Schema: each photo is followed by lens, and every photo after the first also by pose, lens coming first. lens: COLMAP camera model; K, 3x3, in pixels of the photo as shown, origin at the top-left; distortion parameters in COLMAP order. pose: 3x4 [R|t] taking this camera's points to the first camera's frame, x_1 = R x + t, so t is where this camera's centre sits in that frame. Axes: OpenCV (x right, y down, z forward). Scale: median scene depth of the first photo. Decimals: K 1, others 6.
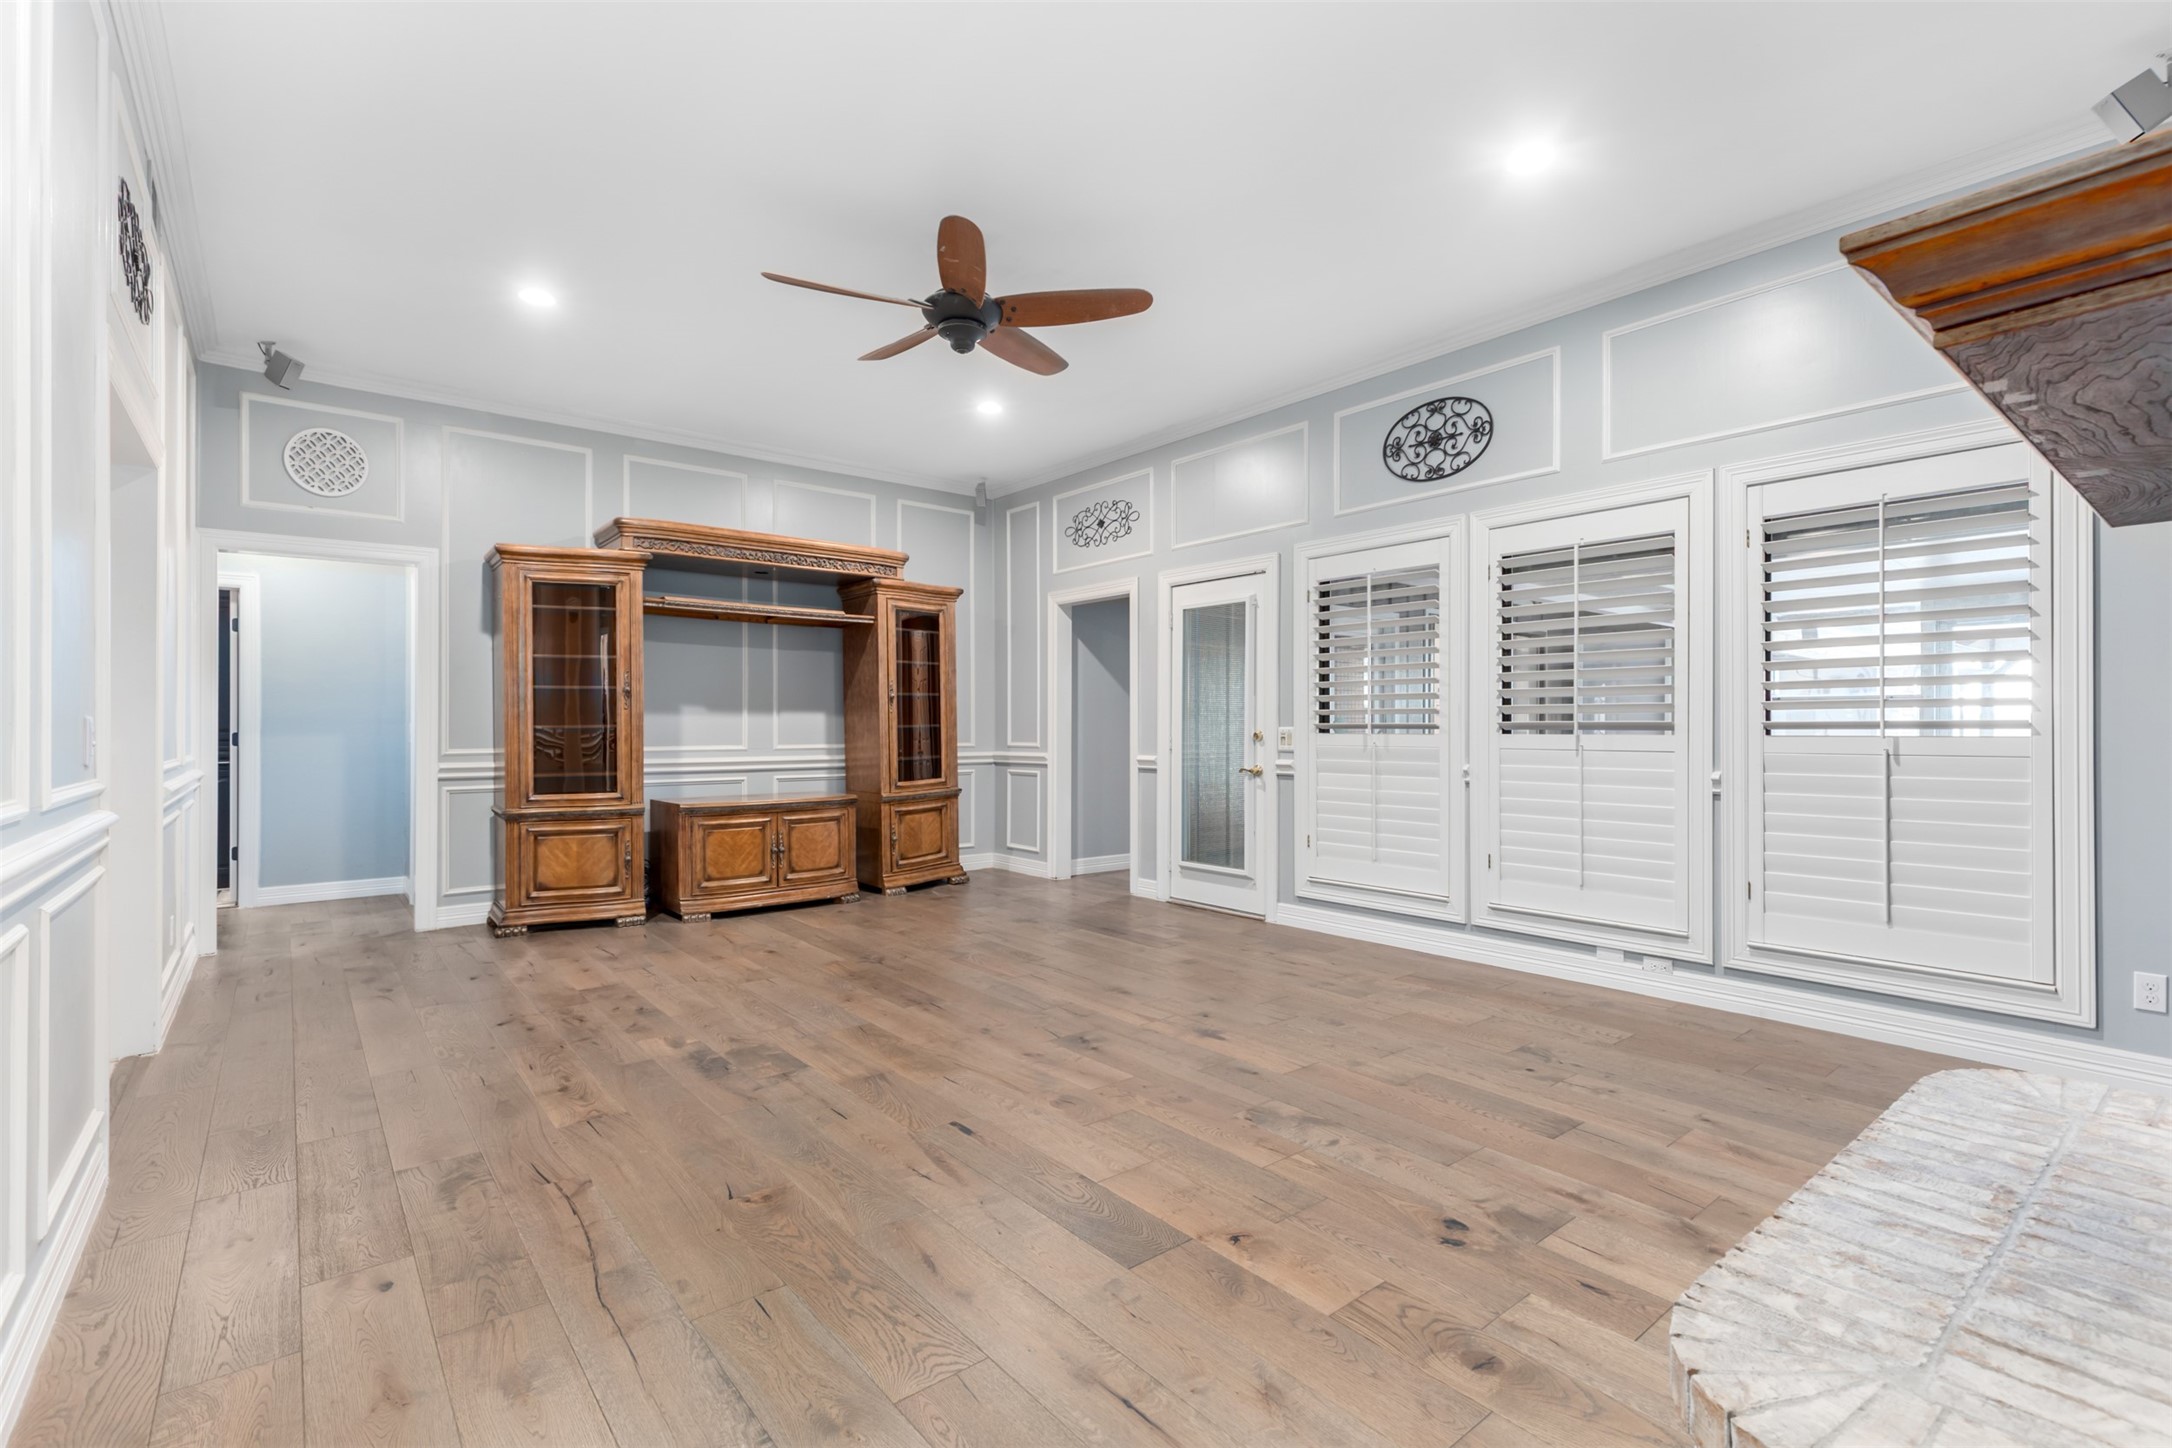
lens RADIAL K [[987.5, 0, 1097.8], [0, 987.5, 725.3], [0, 0, 1]] dist [0.008131, 0.000335]
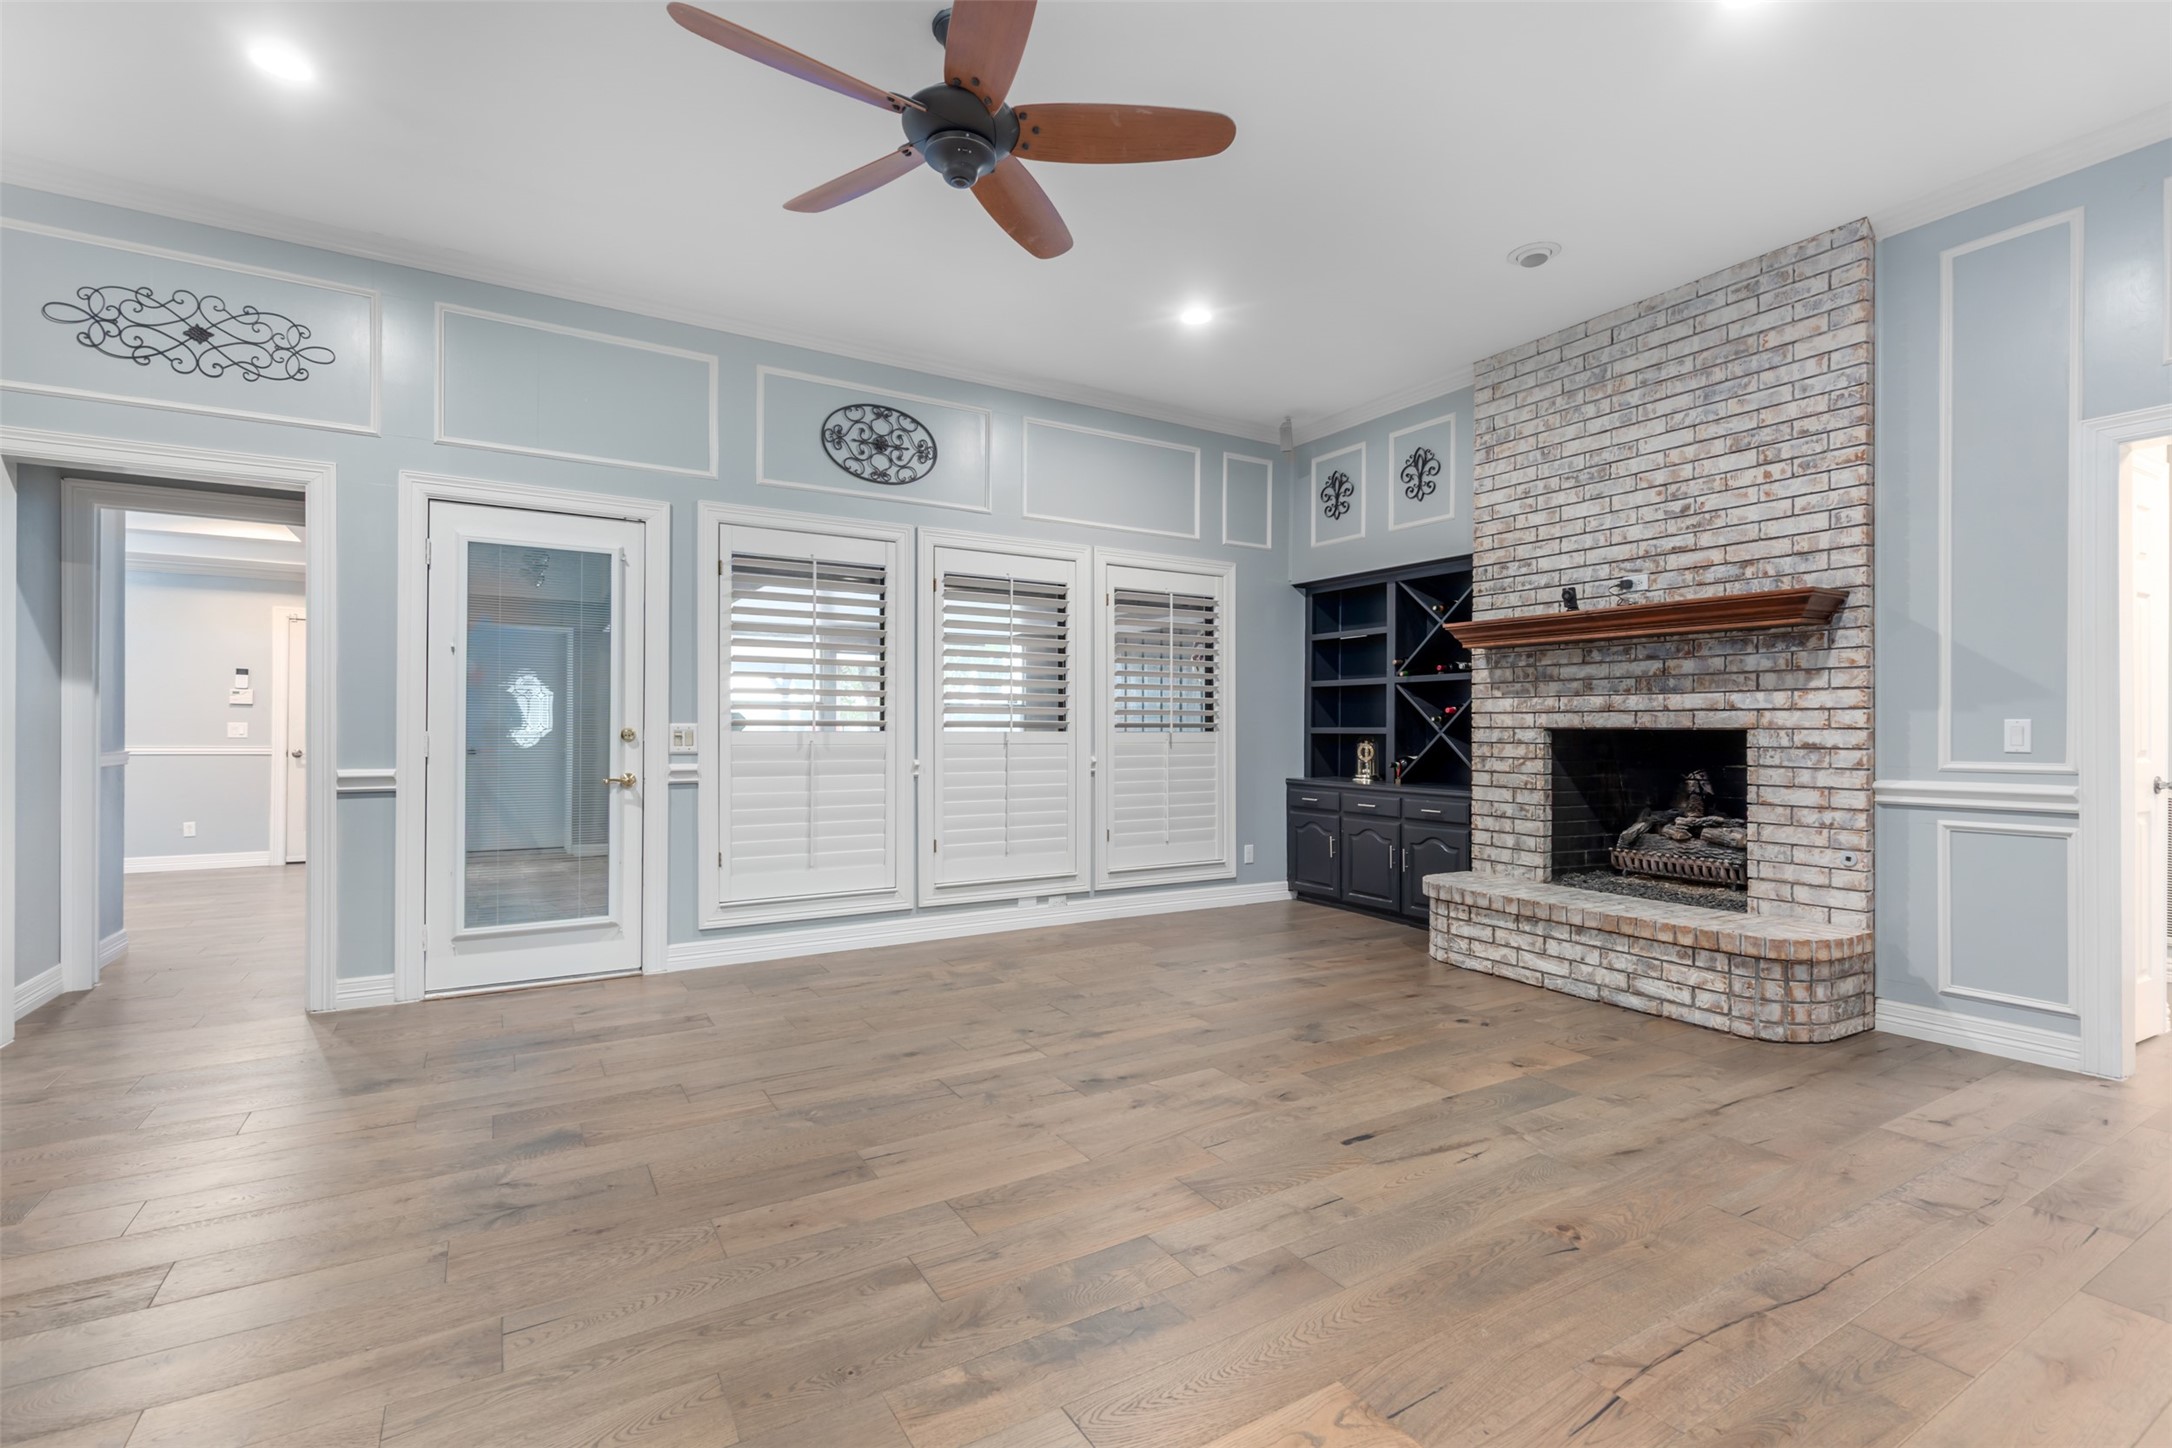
lens RADIAL K [[987.5, 0, 1096.7], [0, 987.5, 726.8], [0, 0, 1]] dist [0.008131, 0.000335]
pose [[0.139920, 0.002004, 0.990161, -0.663094], [-0.006597, 0.999978, -0.001092, 0.003765], [-0.990141, -0.006379, 0.139930, 0.655896]]
